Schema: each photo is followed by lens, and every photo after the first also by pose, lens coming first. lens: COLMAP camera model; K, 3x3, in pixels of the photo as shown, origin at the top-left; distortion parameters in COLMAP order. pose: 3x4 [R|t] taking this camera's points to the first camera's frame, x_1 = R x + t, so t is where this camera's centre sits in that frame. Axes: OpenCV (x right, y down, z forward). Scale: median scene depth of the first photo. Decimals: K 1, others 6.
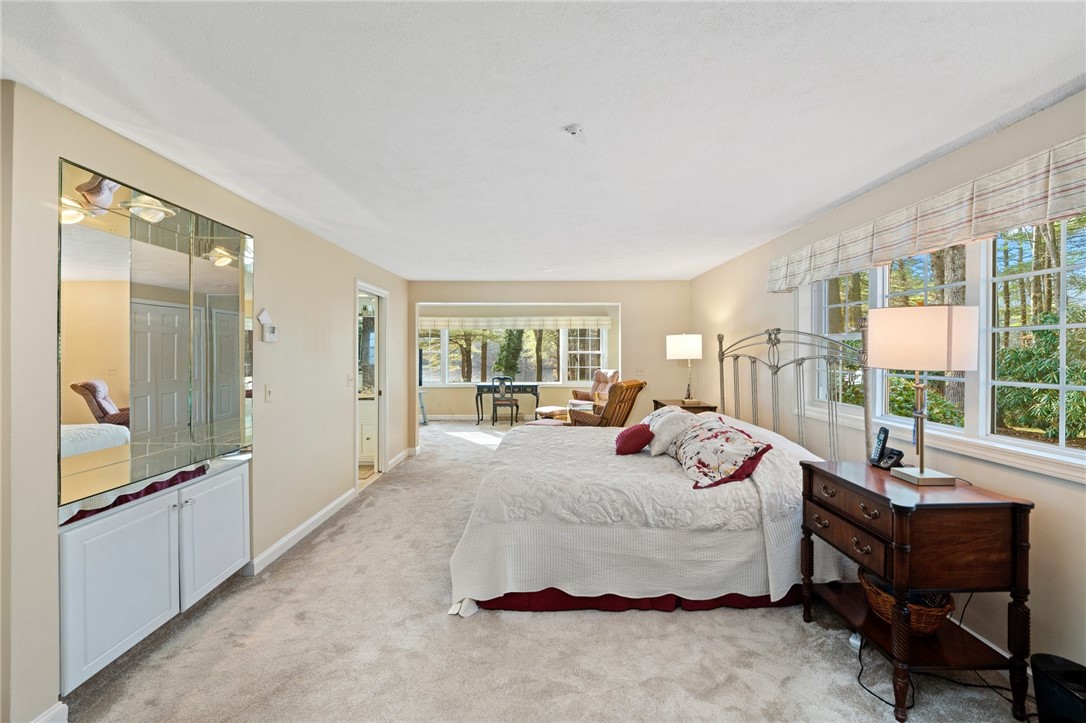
lens RADIAL K [[433.0, 0, 542.0], [0, 433.0, 356.1], [0, 0, 1]] dist [0.002749, 0.000179]
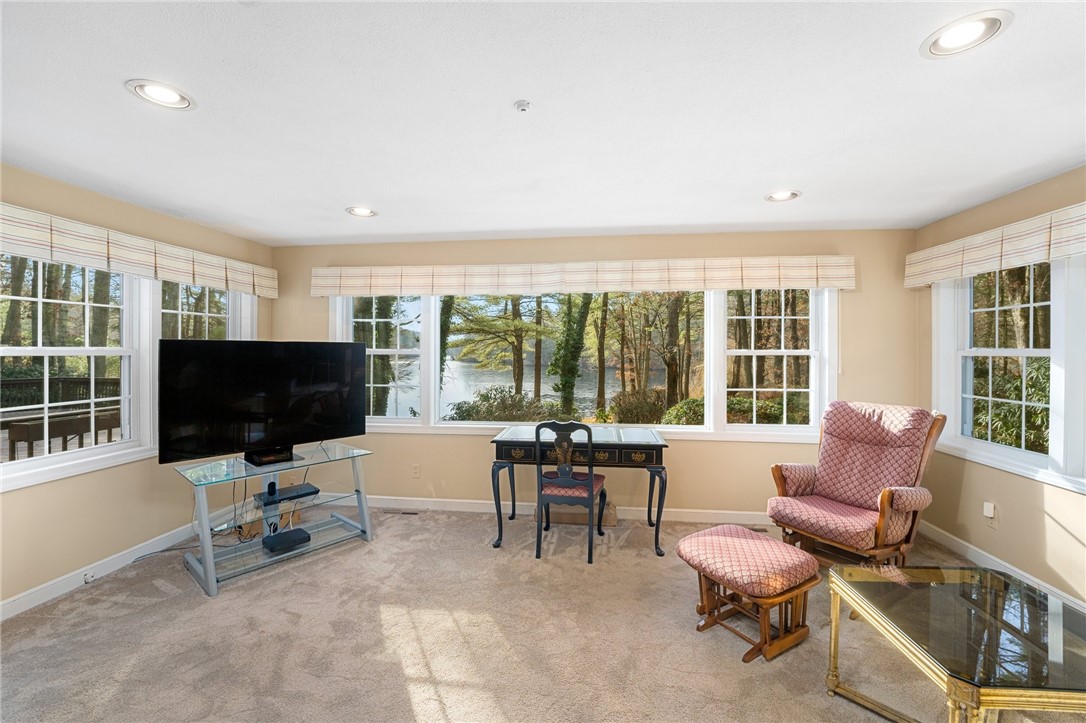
lens RADIAL K [[433.0, 0, 545.5], [0, 433.0, 354.3], [0, 0, 1]] dist [0.002749, 0.000179]
pose [[0.992718, 0.003540, -0.120412, -0.059605], [-0.003557, 0.999994, 0.000075, -0.007075], [0.120412, 0.000354, 0.992724, 0.601304]]
